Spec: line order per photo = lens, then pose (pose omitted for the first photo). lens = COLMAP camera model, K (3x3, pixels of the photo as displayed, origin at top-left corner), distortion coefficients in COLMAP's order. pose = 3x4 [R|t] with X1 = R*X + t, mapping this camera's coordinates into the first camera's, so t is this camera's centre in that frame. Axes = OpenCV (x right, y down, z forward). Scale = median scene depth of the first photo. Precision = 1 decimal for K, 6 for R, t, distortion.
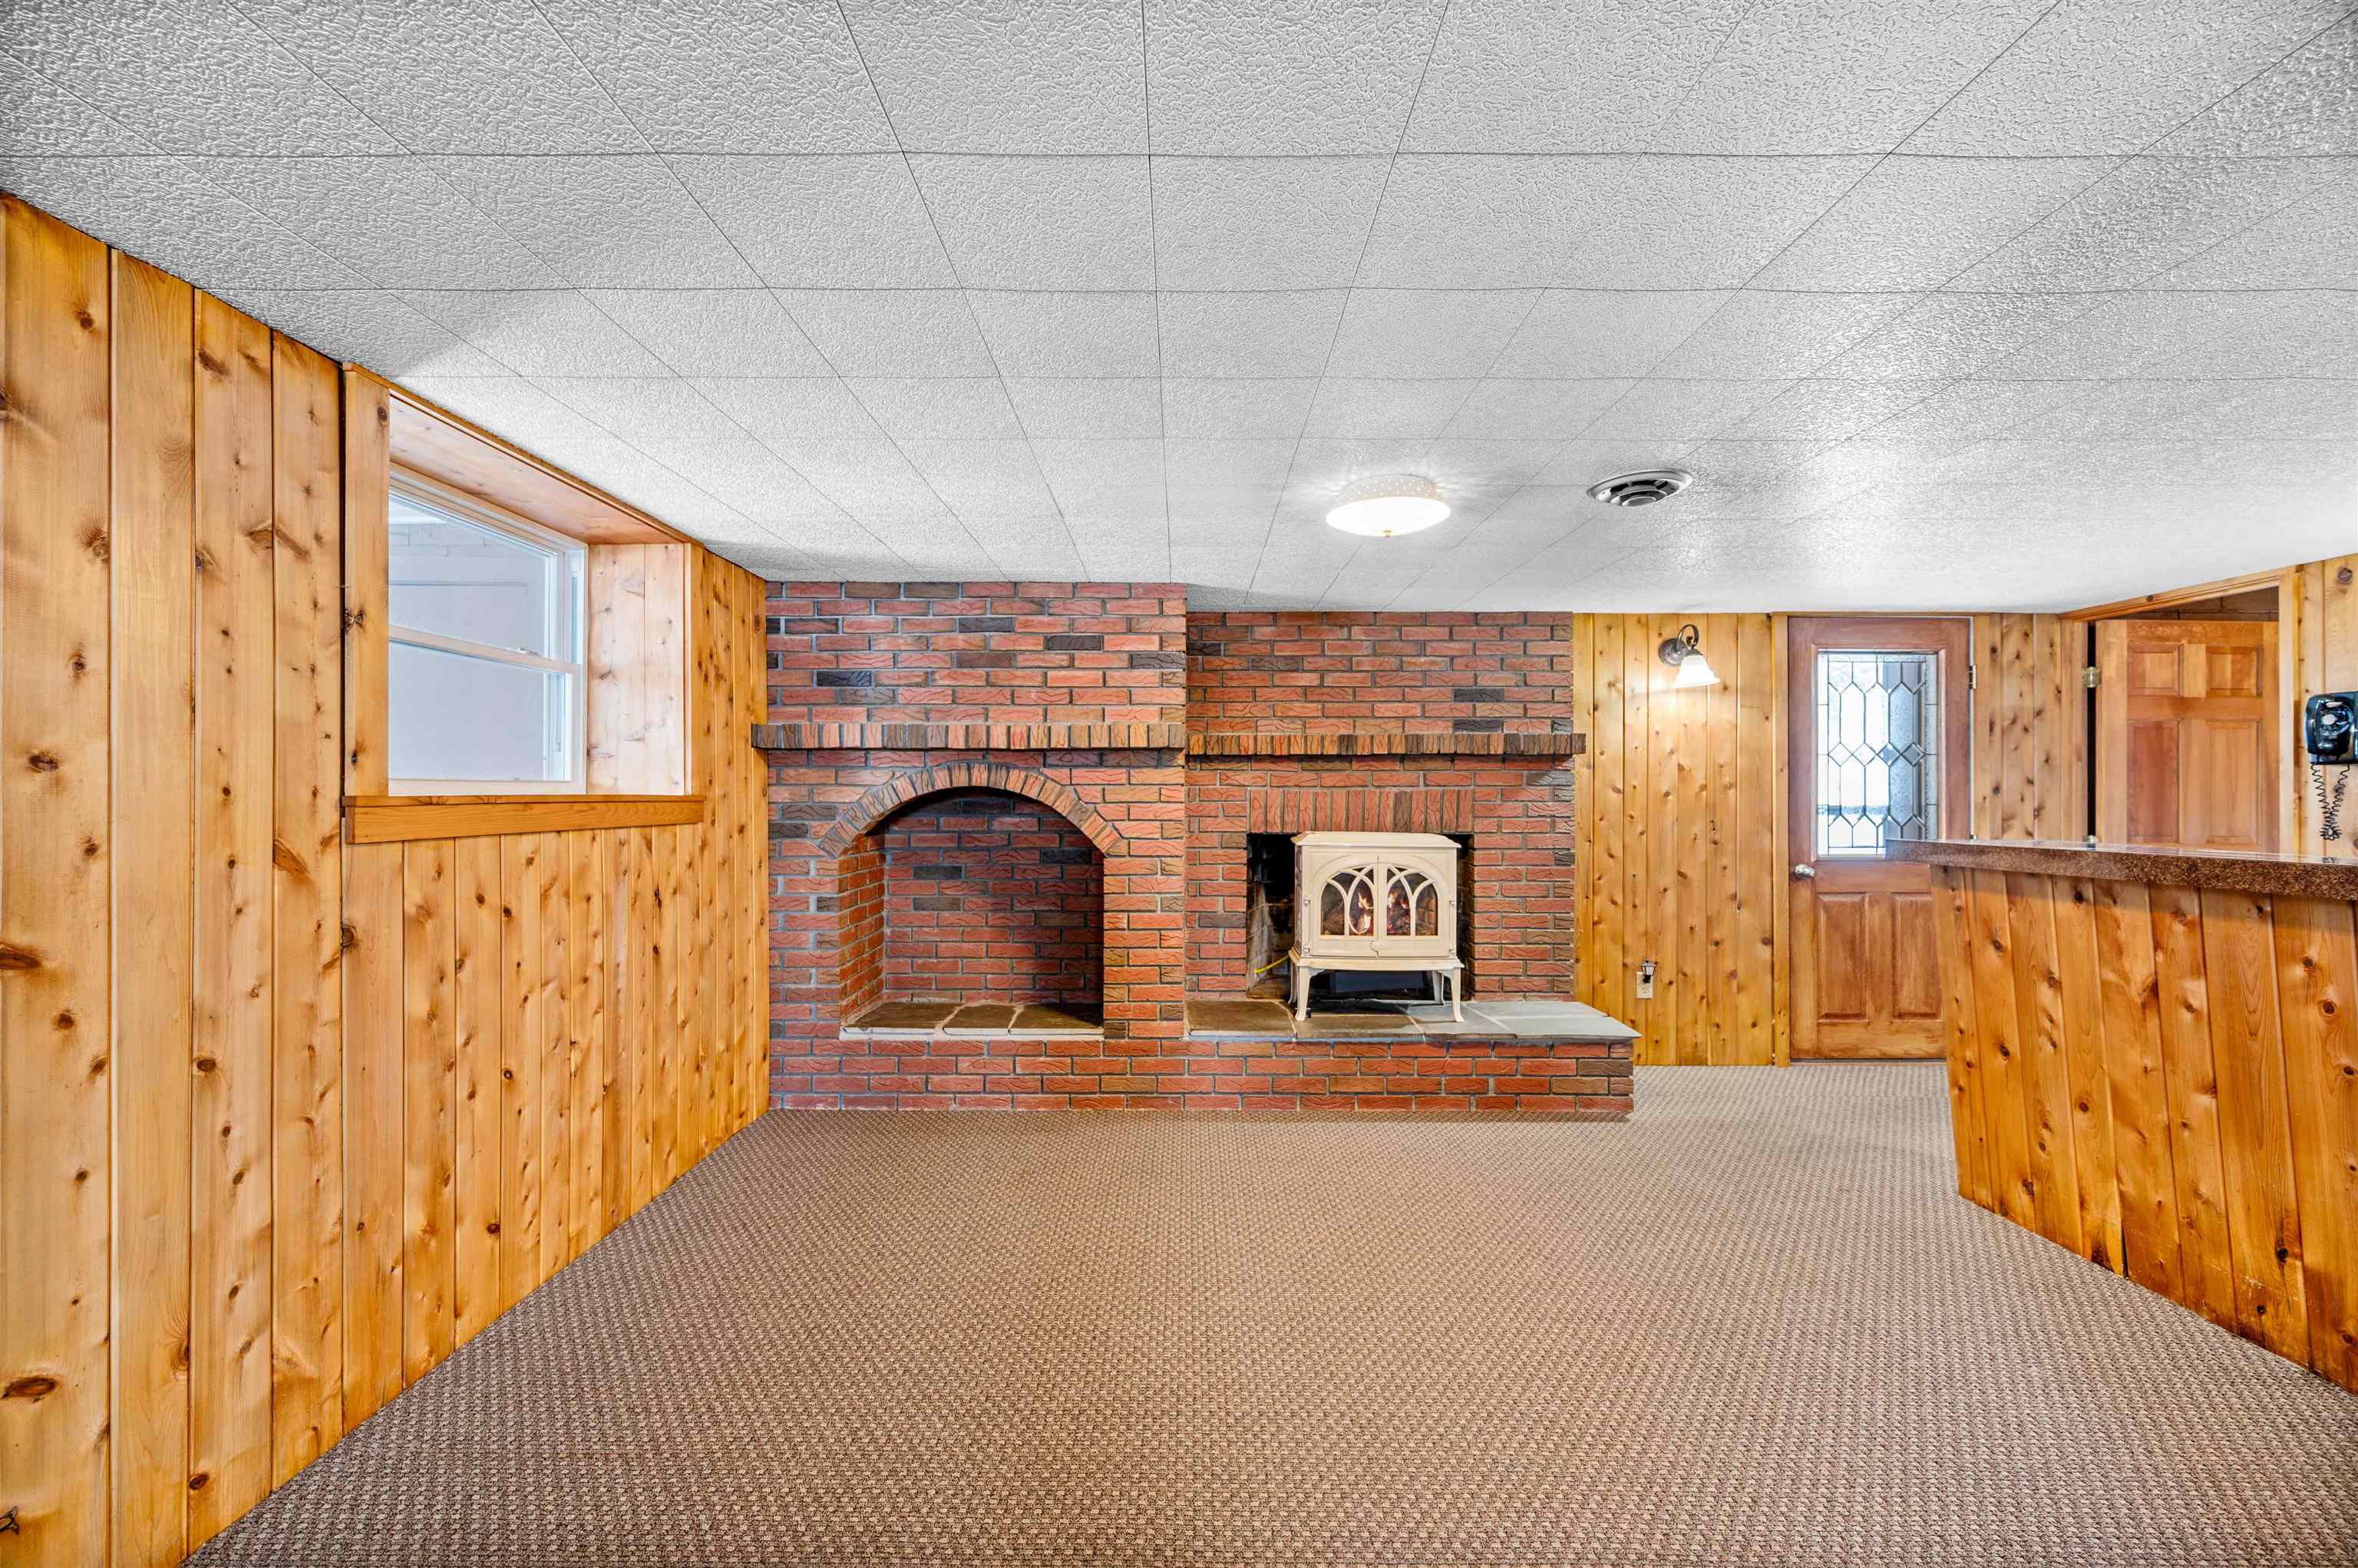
lens RADIAL K [[935.7, 0, 1186.5], [0, 935.7, 788.7], [0, 0, 1]] dist [-0.002264, 0.000907]
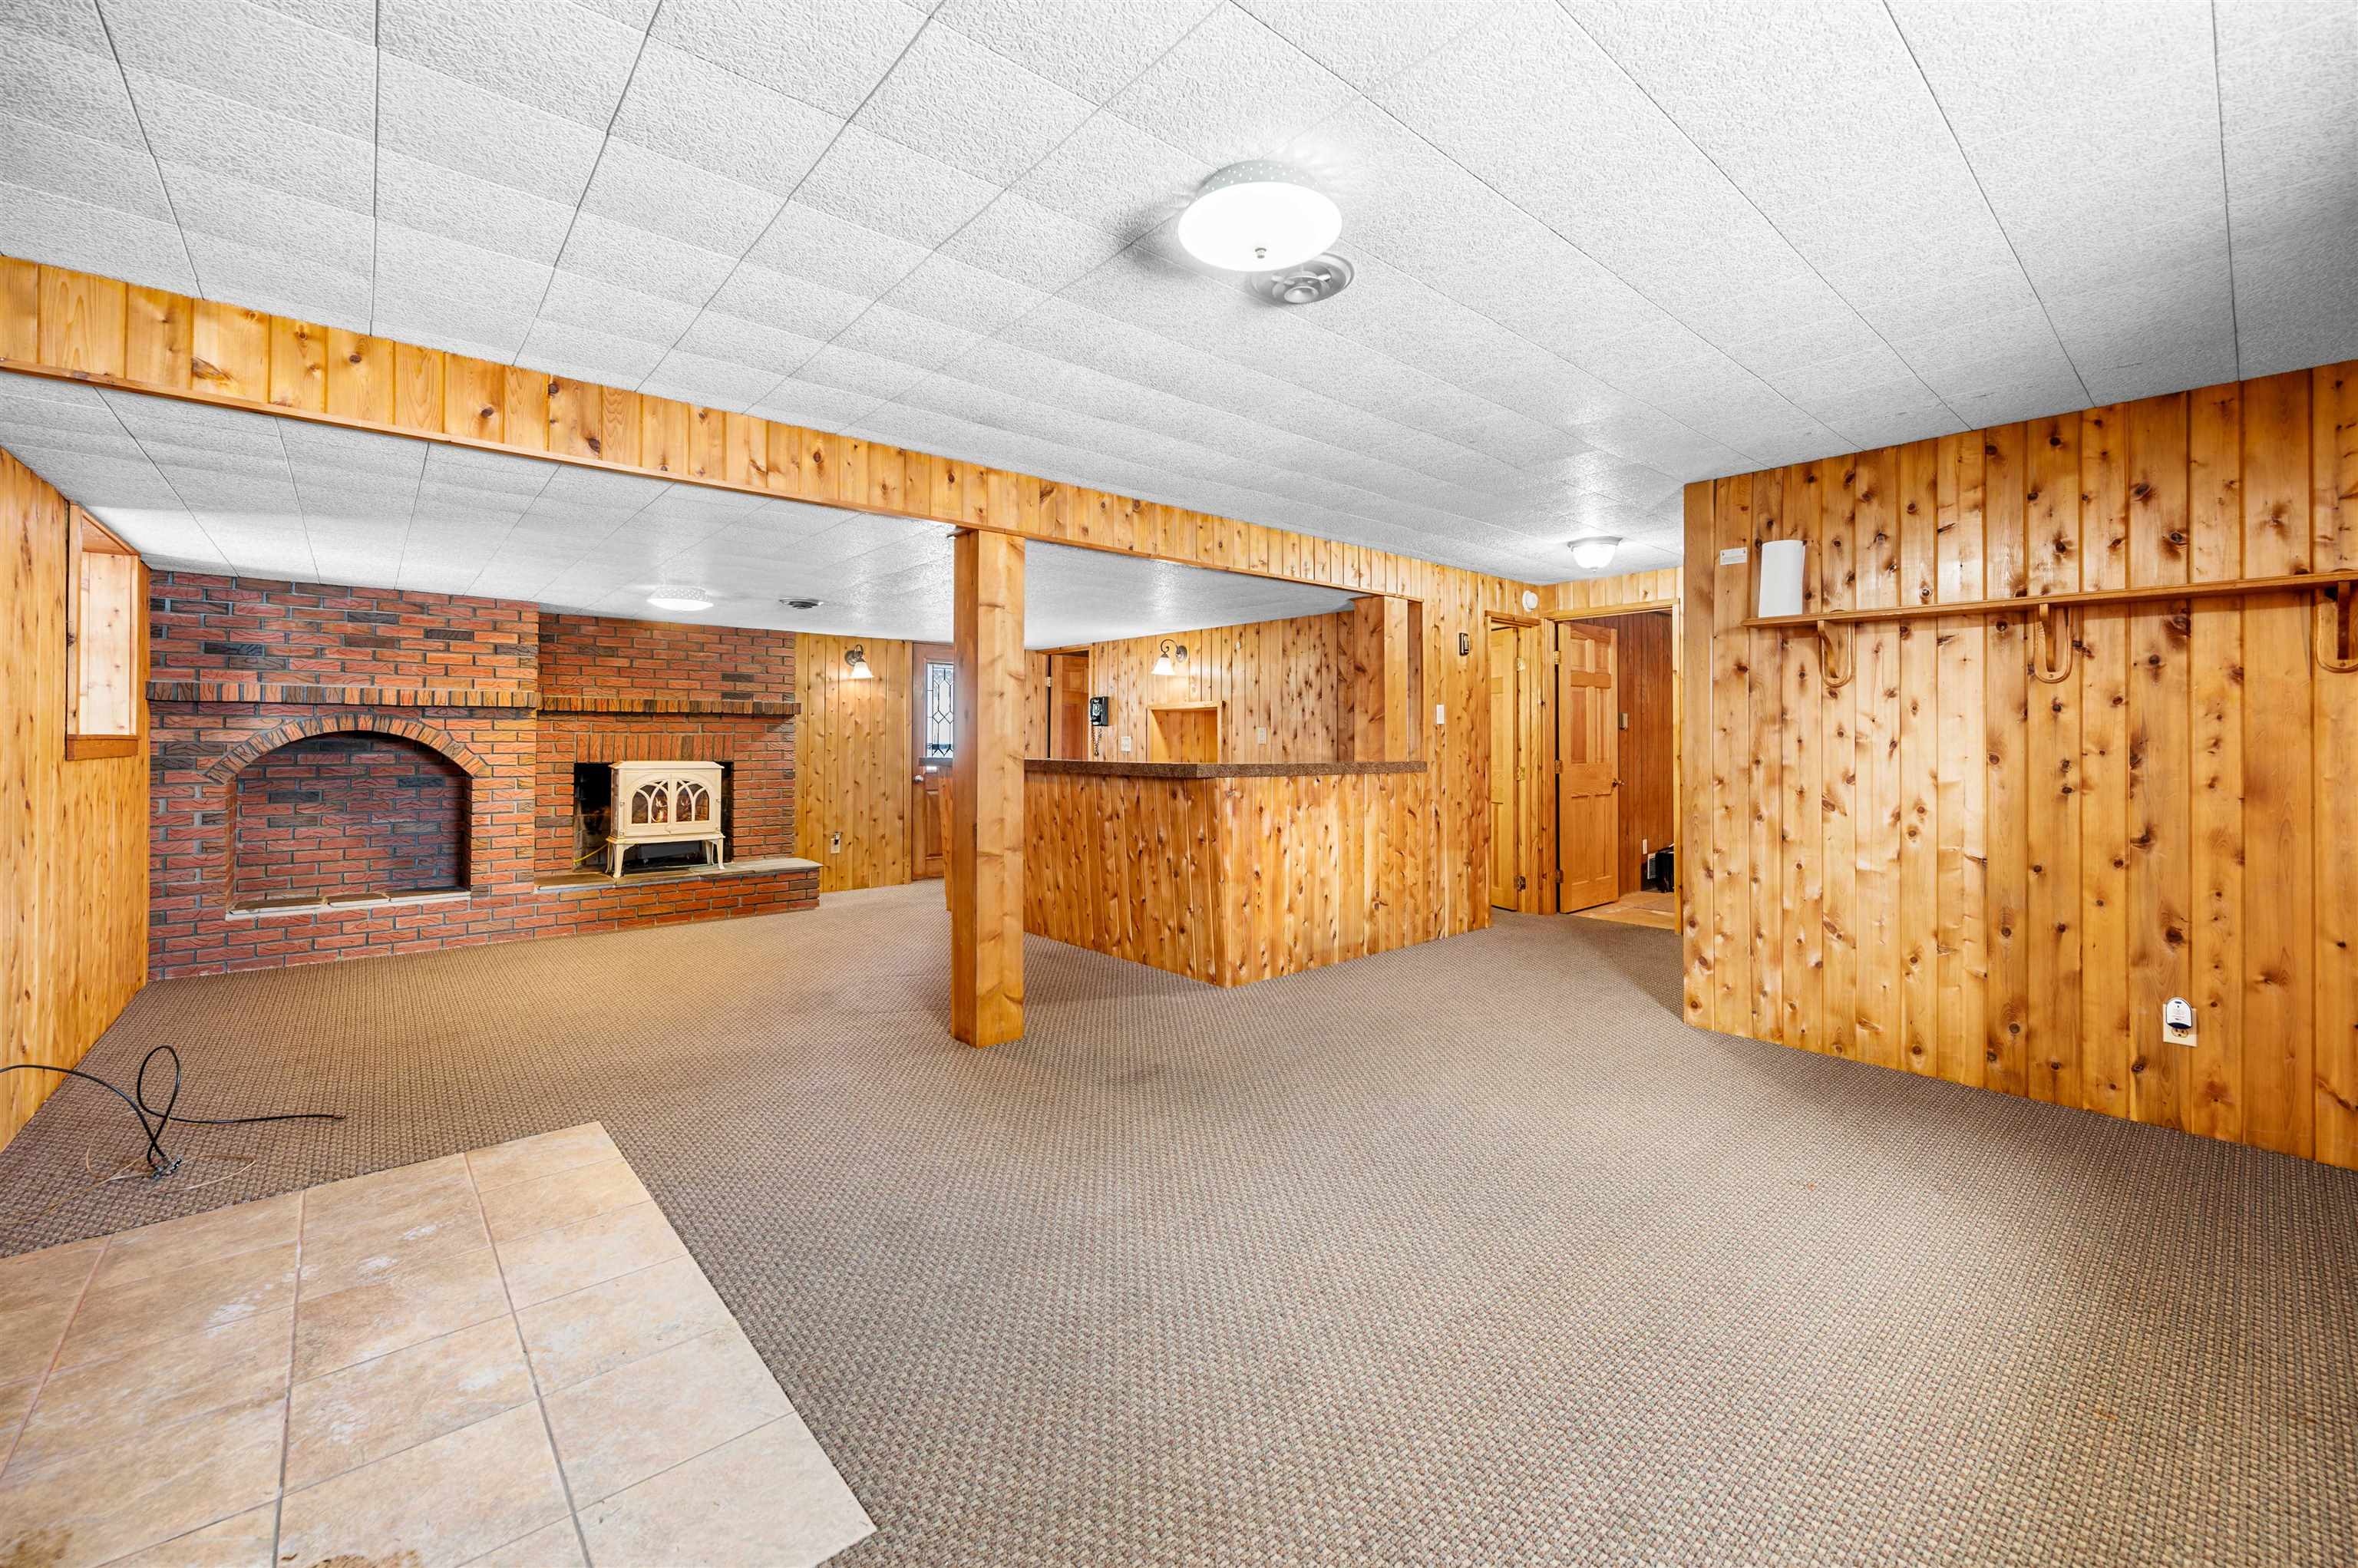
lens RADIAL K [[935.7, 0, 1164.7], [0, 935.7, 725.1], [0, 0, 1]] dist [-0.002264, 0.000907]
pose [[0.764036, 0.011198, 0.645077, -0.215672], [-0.004272, 0.999915, -0.012298, 0.001186], [-0.645160, 0.006640, 0.764019, -0.911945]]
